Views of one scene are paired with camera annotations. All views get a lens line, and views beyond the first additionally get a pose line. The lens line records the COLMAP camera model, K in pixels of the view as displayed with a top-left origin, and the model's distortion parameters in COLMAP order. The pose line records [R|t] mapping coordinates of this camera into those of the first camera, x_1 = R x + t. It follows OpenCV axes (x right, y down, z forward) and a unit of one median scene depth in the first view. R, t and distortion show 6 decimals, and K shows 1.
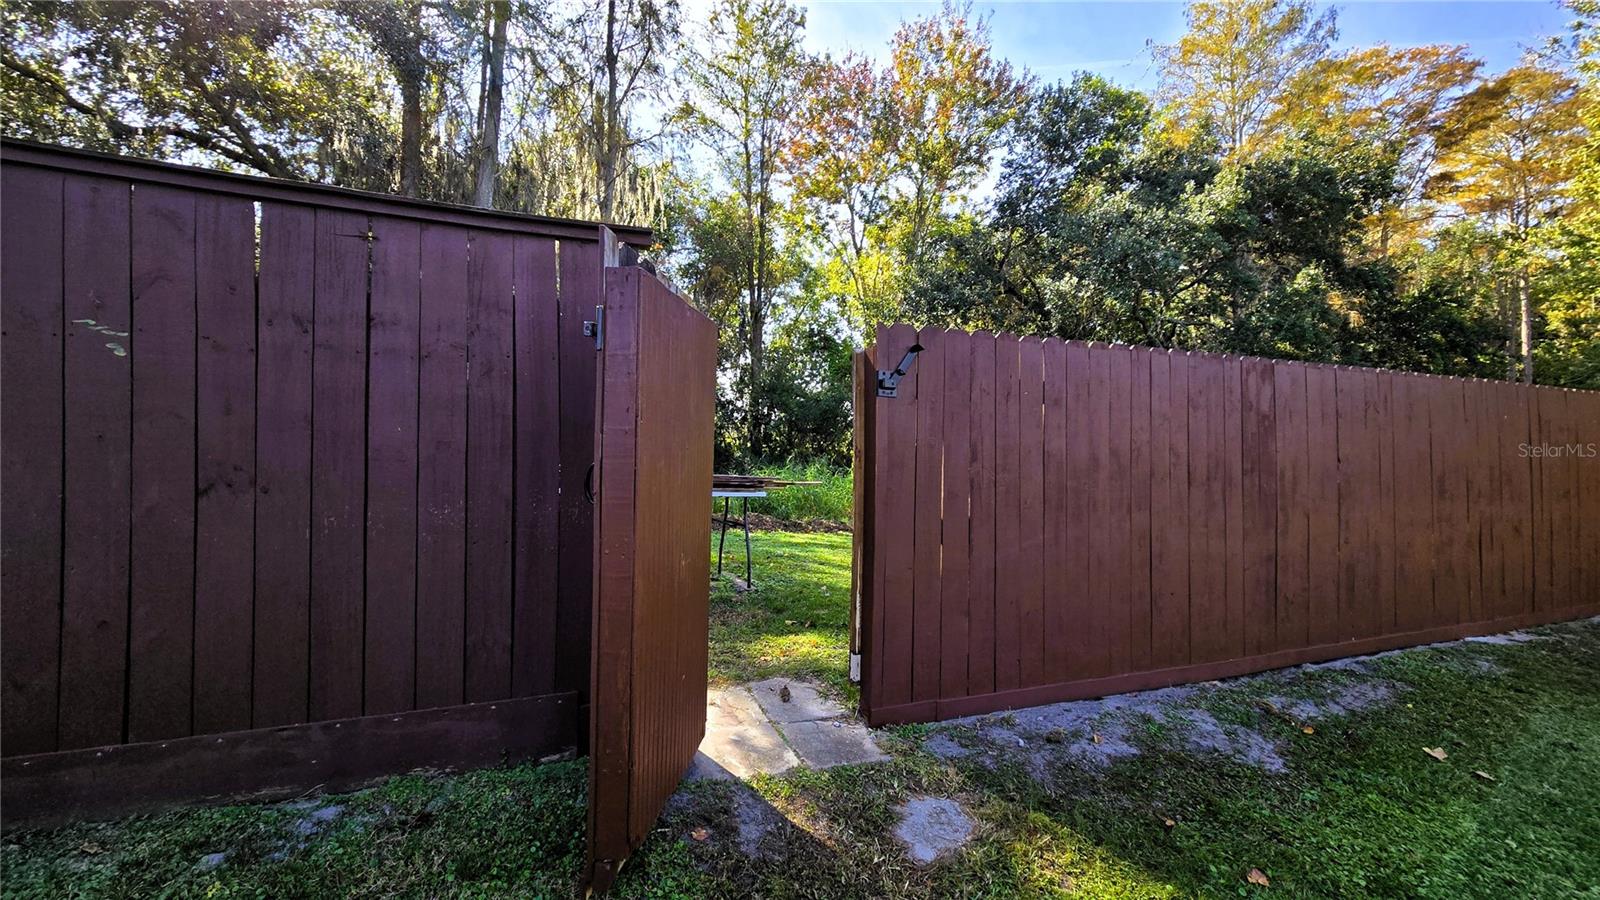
lens RADIAL K [[646.8, 0, 805.7], [0, 646.8, 425.1], [0, 0, 1]] dist [-0.001258, -0.000532]
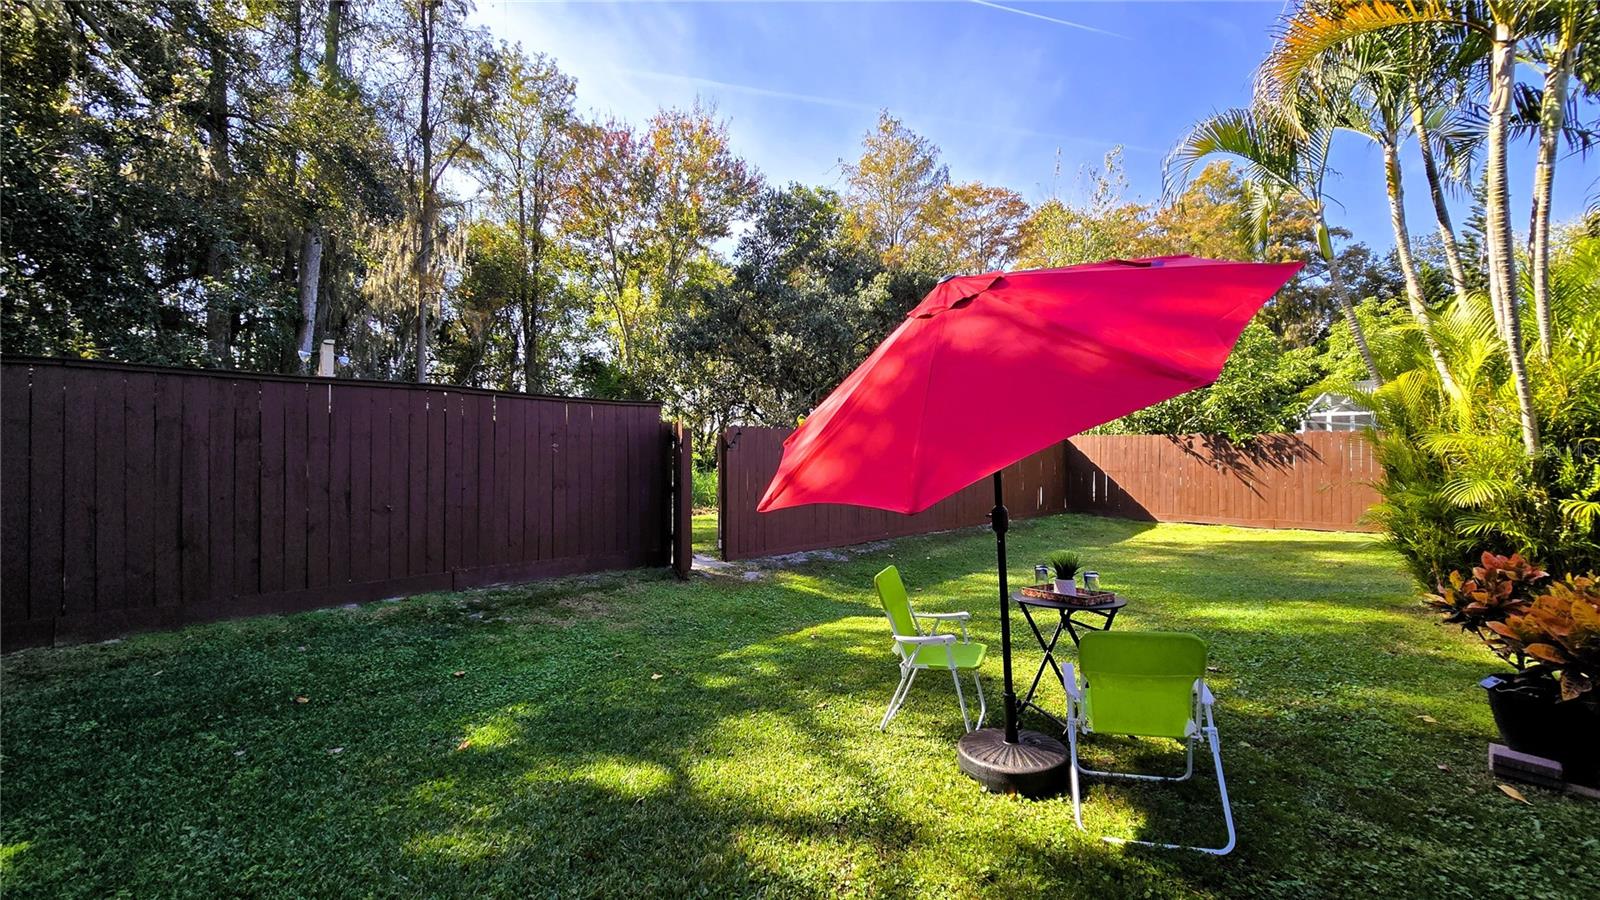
lens RADIAL K [[646.8, 0, 802.4], [0, 646.8, 439.3], [0, 0, 1]] dist [-0.001258, -0.000532]
pose [[0.916364, -0.009143, 0.400241, -0.111632], [0.001171, 0.999796, 0.020157, -0.022802], [-0.400344, -0.018003, 0.916188, -0.269834]]
